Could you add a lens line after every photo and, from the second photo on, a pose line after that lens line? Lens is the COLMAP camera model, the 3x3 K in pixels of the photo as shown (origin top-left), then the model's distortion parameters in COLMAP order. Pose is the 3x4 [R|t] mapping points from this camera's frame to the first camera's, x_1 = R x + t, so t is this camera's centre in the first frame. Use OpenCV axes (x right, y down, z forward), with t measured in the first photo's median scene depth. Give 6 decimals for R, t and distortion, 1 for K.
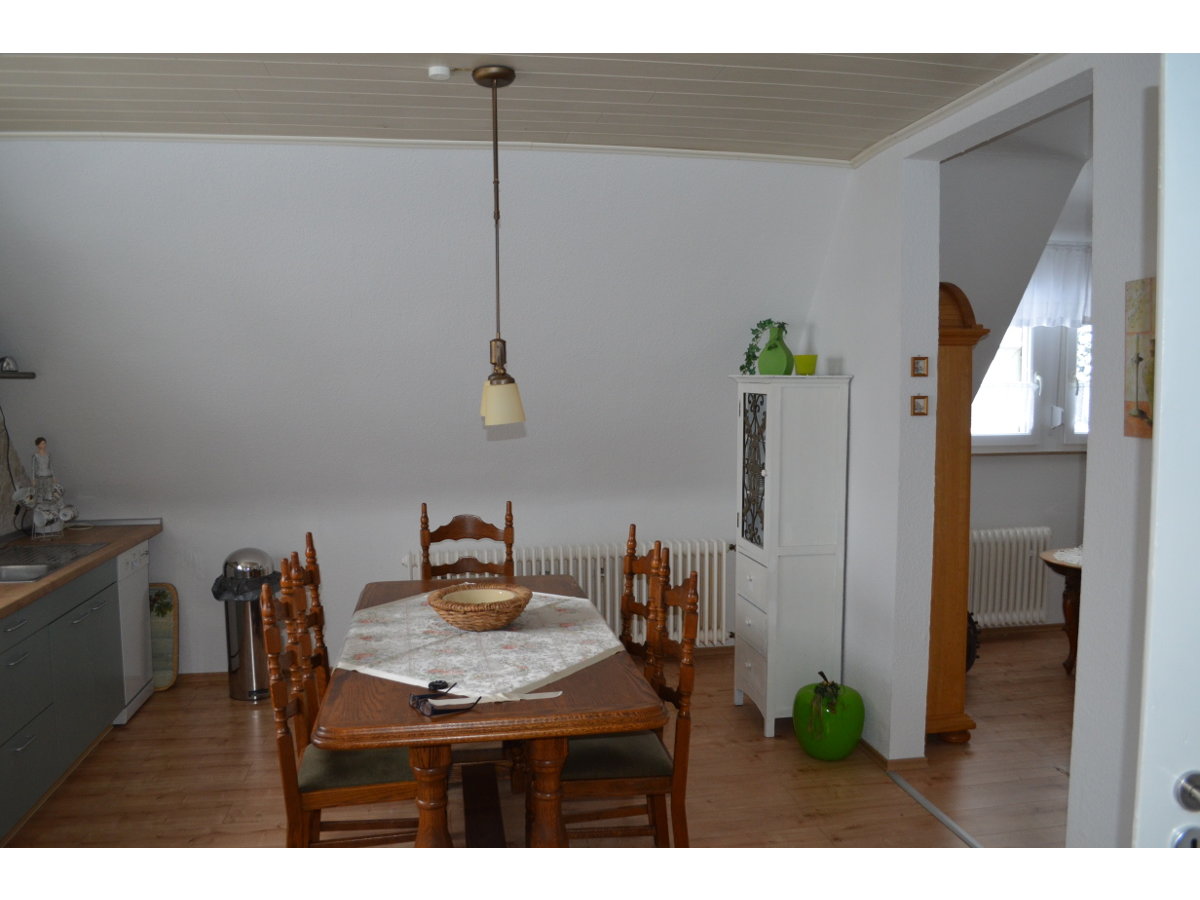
lens RADIAL K [[949.8, 0, 600.0], [0, 949.8, 450.0], [0, 0, 1]] dist [-0.071756, 0.005790]
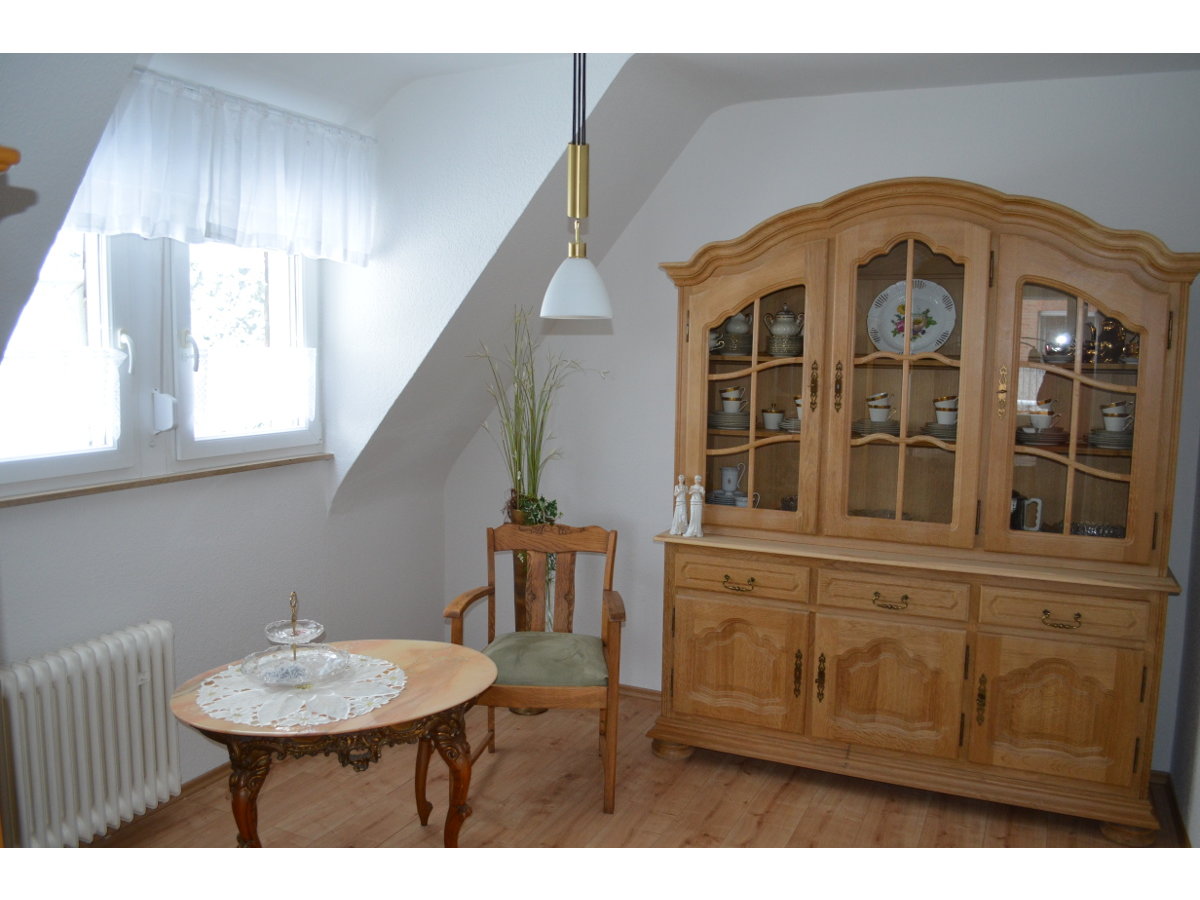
lens RADIAL K [[949.8, 0, 600.0], [0, 949.8, 450.0], [0, 0, 1]] dist [-0.071756, 0.005790]
pose [[0.579100, -0.077798, 0.811536, 0.200172], [0.049538, 0.996955, 0.060223, -0.034308], [-0.813750, 0.005327, 0.581191, 0.490744]]
